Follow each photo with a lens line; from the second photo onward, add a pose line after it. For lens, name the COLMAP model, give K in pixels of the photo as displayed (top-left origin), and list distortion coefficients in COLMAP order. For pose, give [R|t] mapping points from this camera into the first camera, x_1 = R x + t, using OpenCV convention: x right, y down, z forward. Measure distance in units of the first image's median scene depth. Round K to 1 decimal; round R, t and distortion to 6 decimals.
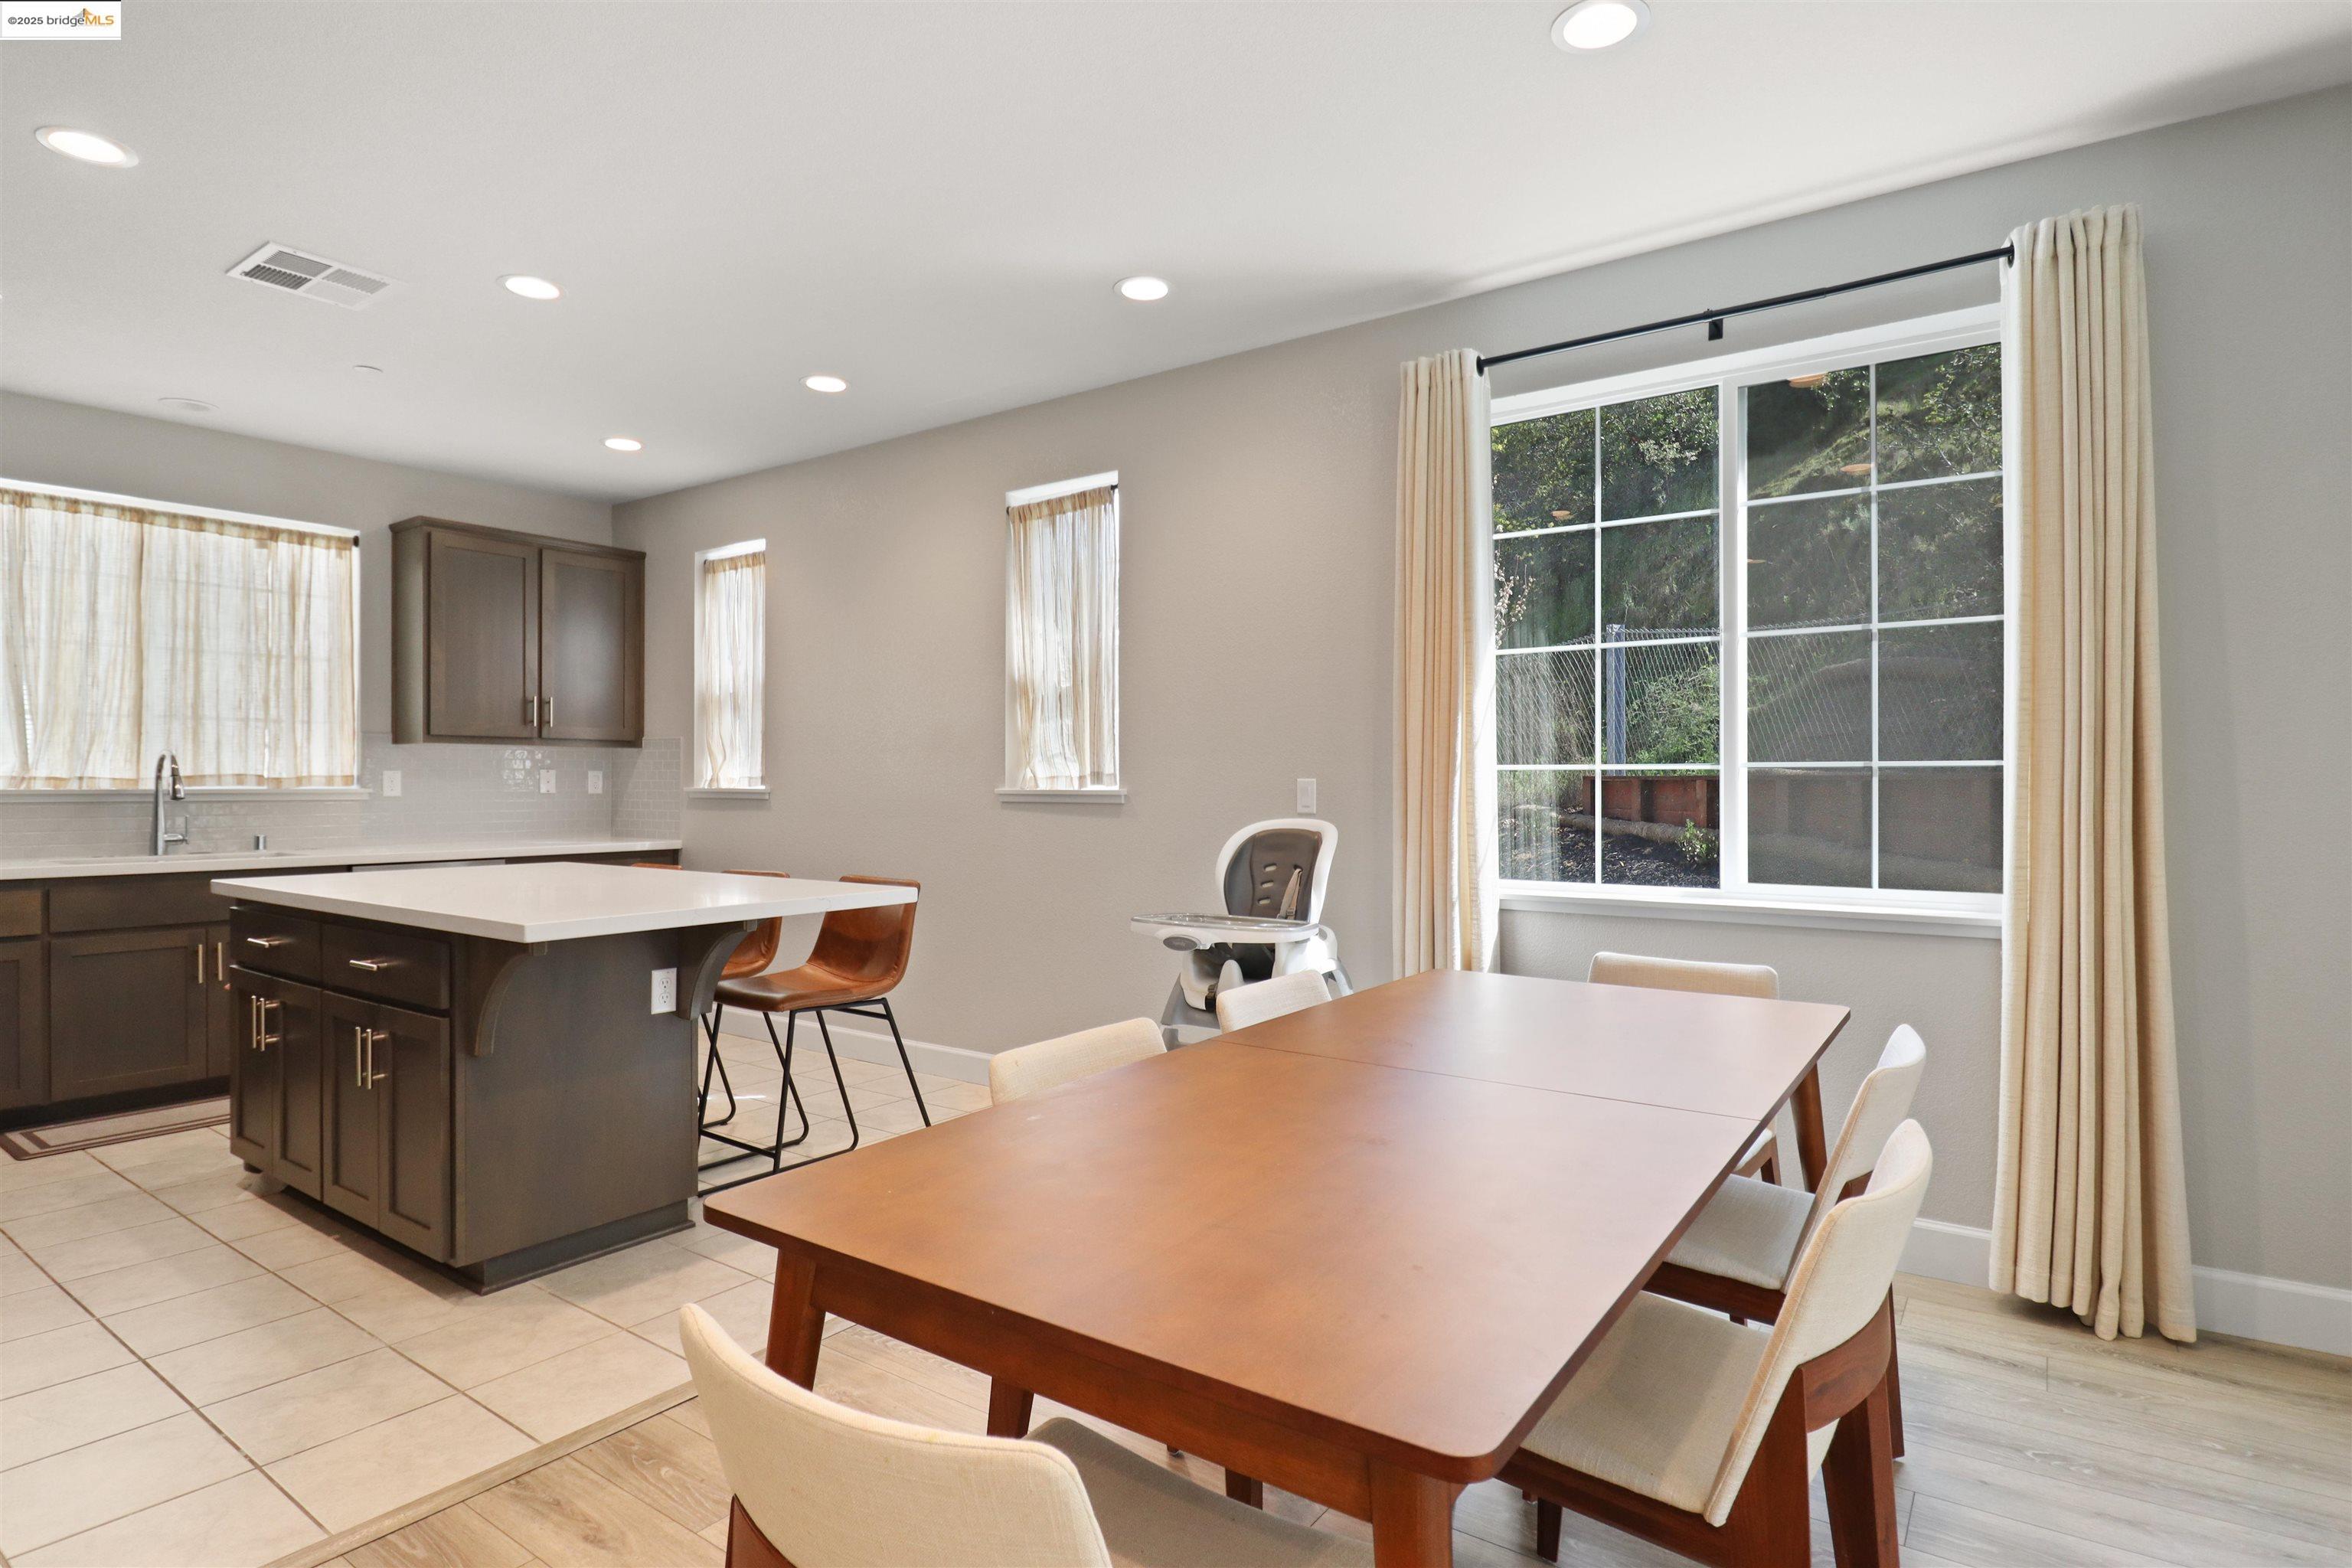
lens RADIAL K [[1202.1, 0, 1196.5], [0, 1202.1, 785.5], [0, 0, 1]] dist [-0.017196, -0.002555]
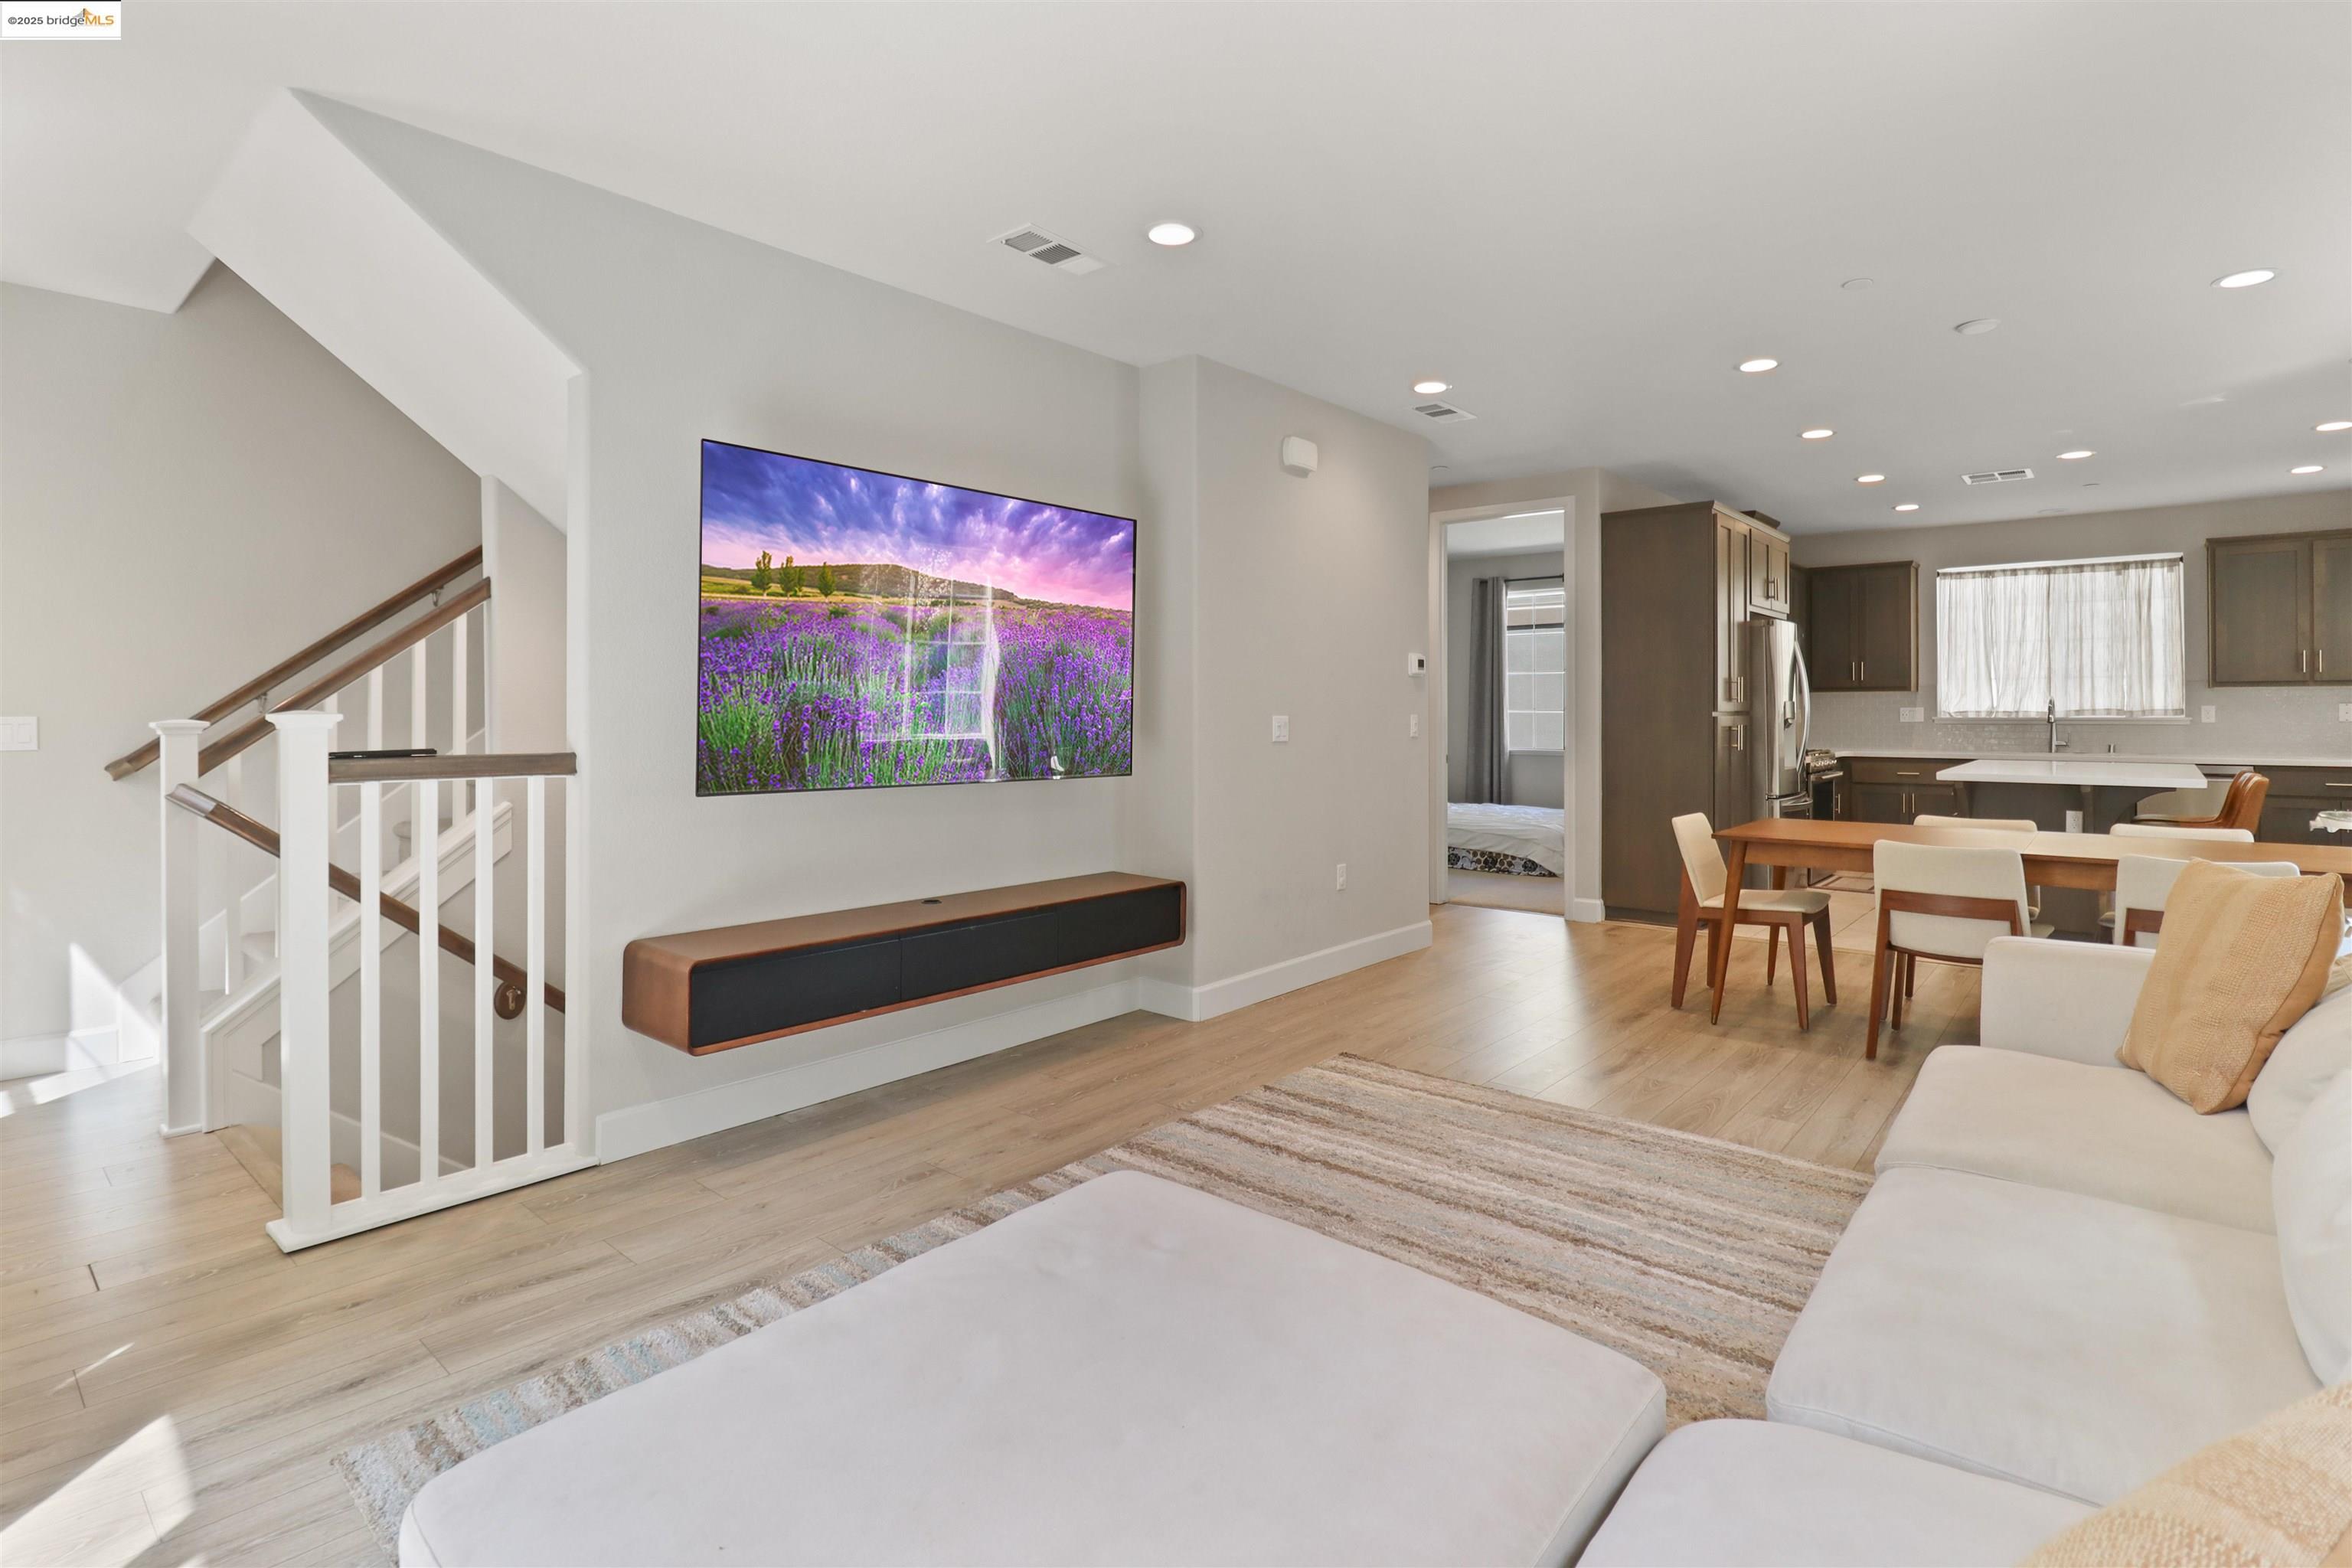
lens RADIAL K [[1135.0, 0, 1195.4], [0, 1135.0, 715.2], [0, 0, 1]] dist [0.000888, -0.006461]
pose [[-0.086198, 0.004085, -0.996270, 0.964979], [0.001840, 0.999991, 0.003941, -0.009222], [0.996276, -0.001493, -0.086204, -0.179278]]
